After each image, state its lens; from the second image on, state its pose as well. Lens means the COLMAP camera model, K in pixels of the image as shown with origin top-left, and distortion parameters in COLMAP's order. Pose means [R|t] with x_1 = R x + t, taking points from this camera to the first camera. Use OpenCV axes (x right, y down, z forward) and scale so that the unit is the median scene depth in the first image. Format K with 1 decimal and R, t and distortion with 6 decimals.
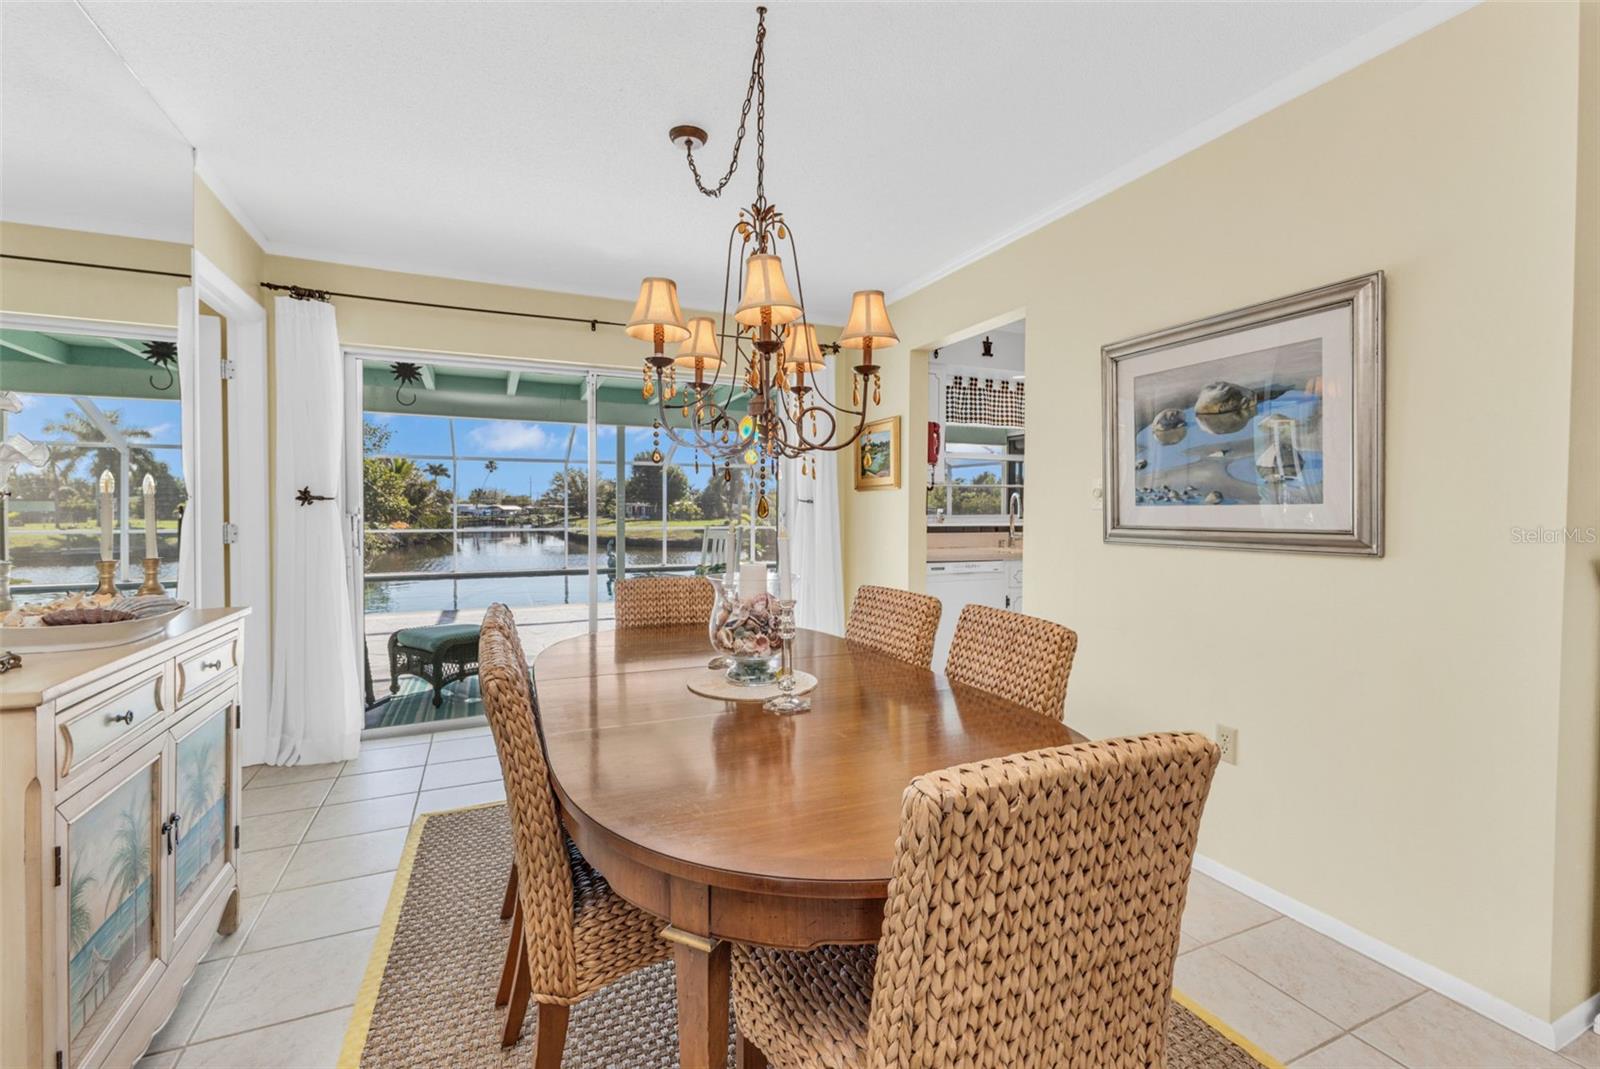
lens RADIAL K [[699.8, 0, 797.0], [0, 699.8, 527.7], [0, 0, 1]] dist [0.009930, 0.000361]
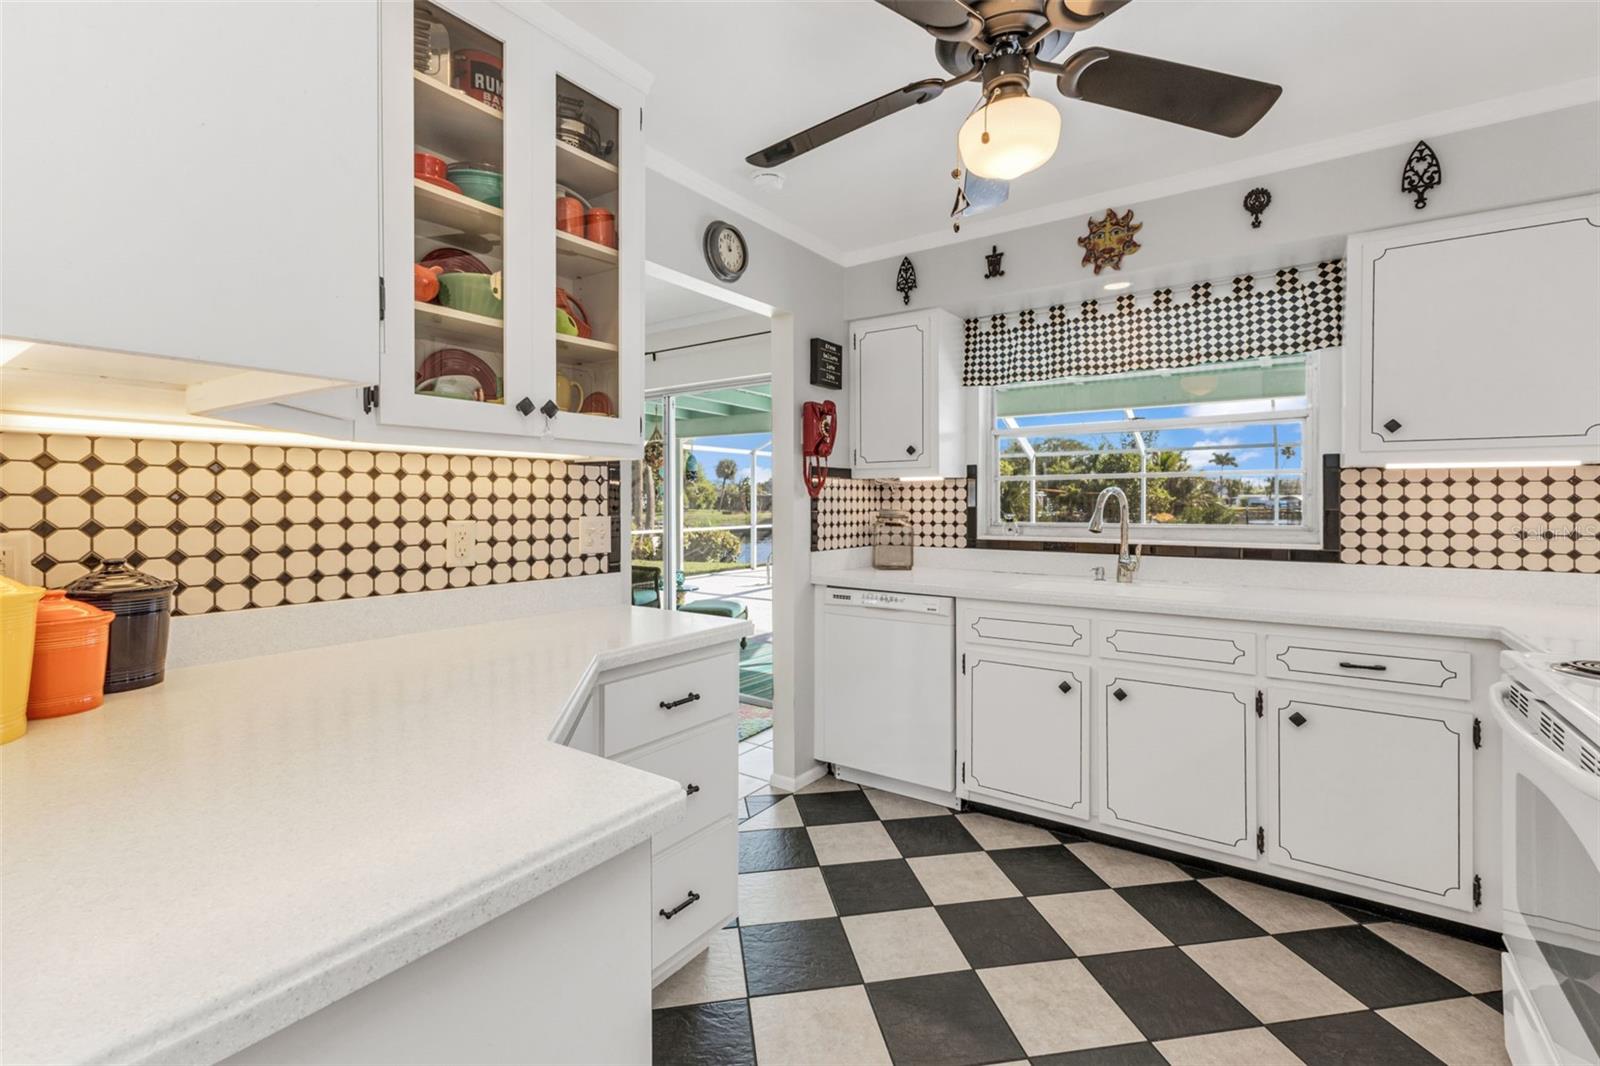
lens RADIAL K [[699.8, 0, 809.9], [0, 699.8, 502.5], [0, 0, 1]] dist [0.009930, 0.000361]
pose [[0.514058, -0.000408, -0.857756, 0.477874], [-0.018884, 0.999752, -0.011793, -0.018119], [0.857548, 0.022260, 0.513923, 0.345960]]
